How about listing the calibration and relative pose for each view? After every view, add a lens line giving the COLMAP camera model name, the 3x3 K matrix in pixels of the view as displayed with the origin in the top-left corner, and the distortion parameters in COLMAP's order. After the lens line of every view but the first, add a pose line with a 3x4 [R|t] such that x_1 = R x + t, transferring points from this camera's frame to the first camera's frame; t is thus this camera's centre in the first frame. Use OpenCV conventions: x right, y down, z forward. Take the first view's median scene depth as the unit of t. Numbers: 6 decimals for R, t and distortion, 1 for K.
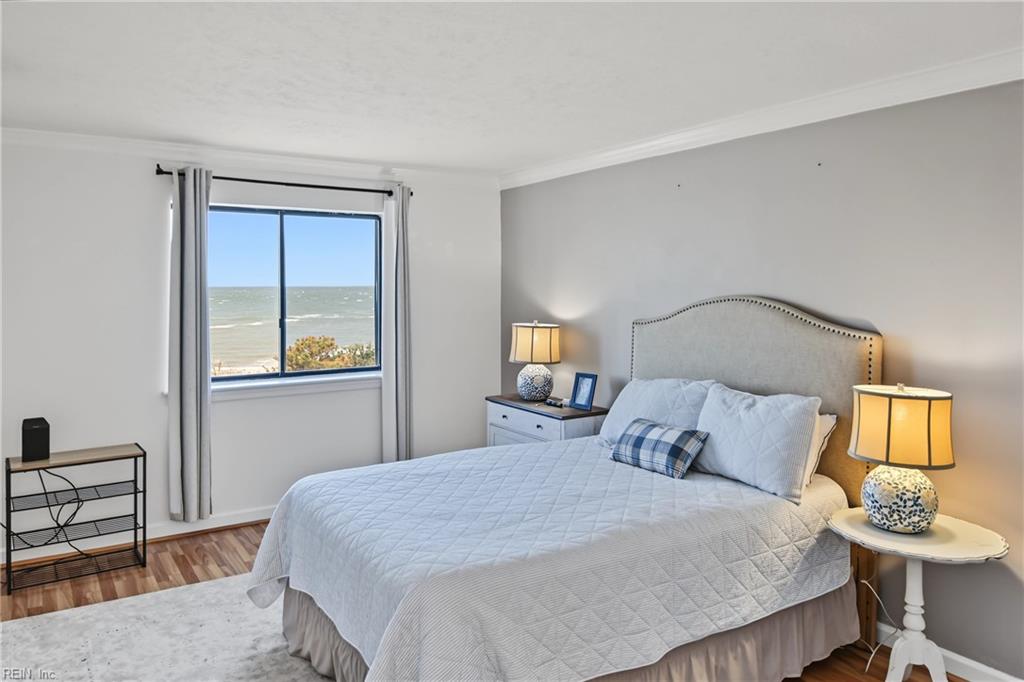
lens RADIAL K [[726.2, 0, 510.8], [0, 726.2, 291.4], [0, 0, 1]] dist [0.055731, -0.056969]
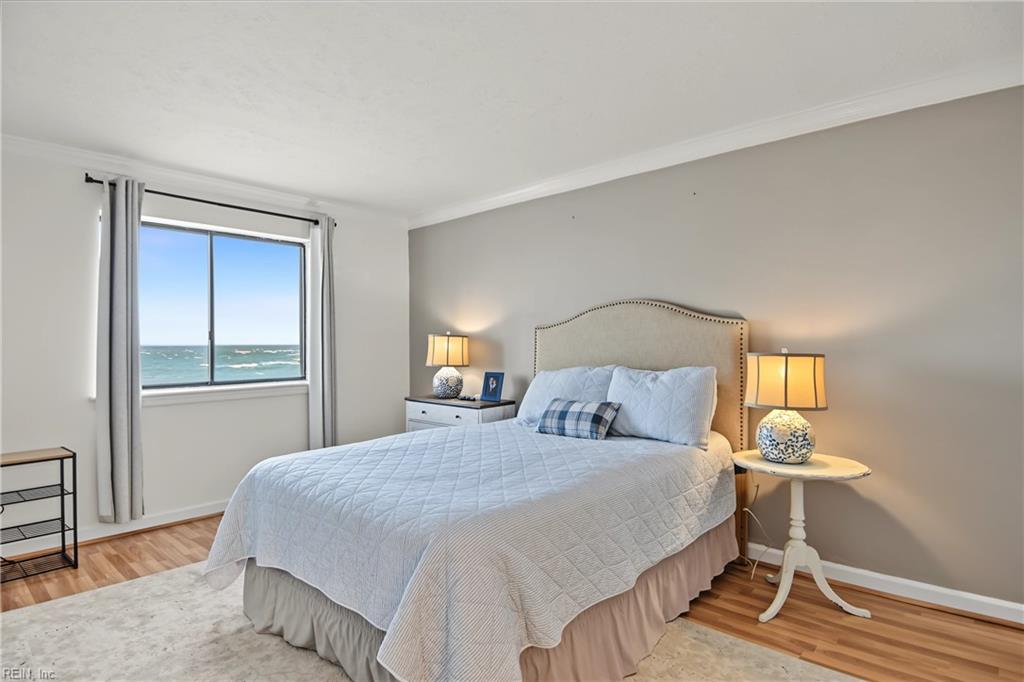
lens RADIAL K [[541.8, 0, 515.6], [0, 541.8, 333.1], [0, 0, 1]] dist [0.036279, -0.040466]
pose [[0.966322, -0.003077, 0.257318, -0.100533], [0.007958, 0.999808, -0.017931, 0.067331], [-0.257213, 0.019374, 0.966161, 0.119735]]
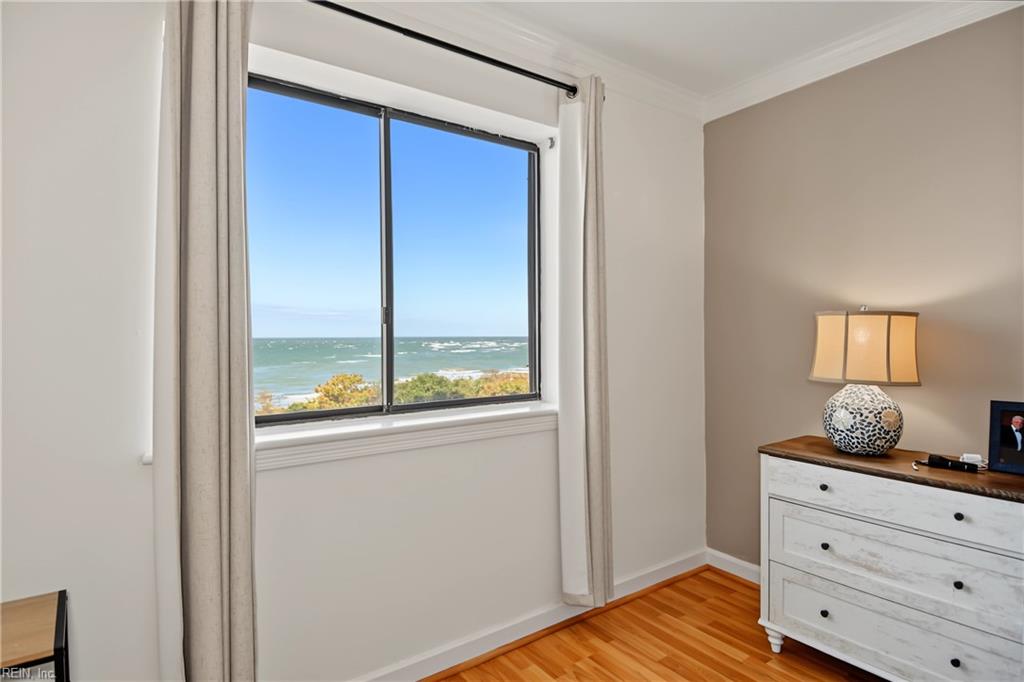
lens RADIAL K [[541.8, 0, 511.5], [0, 541.8, 340.4], [0, 0, 1]] dist [0.036279, -0.040466]
pose [[0.999378, -0.003997, 0.035040, -0.273752], [0.003972, 0.999992, 0.000789, 0.072694], [-0.035042, -0.000649, 0.999386, 0.684267]]
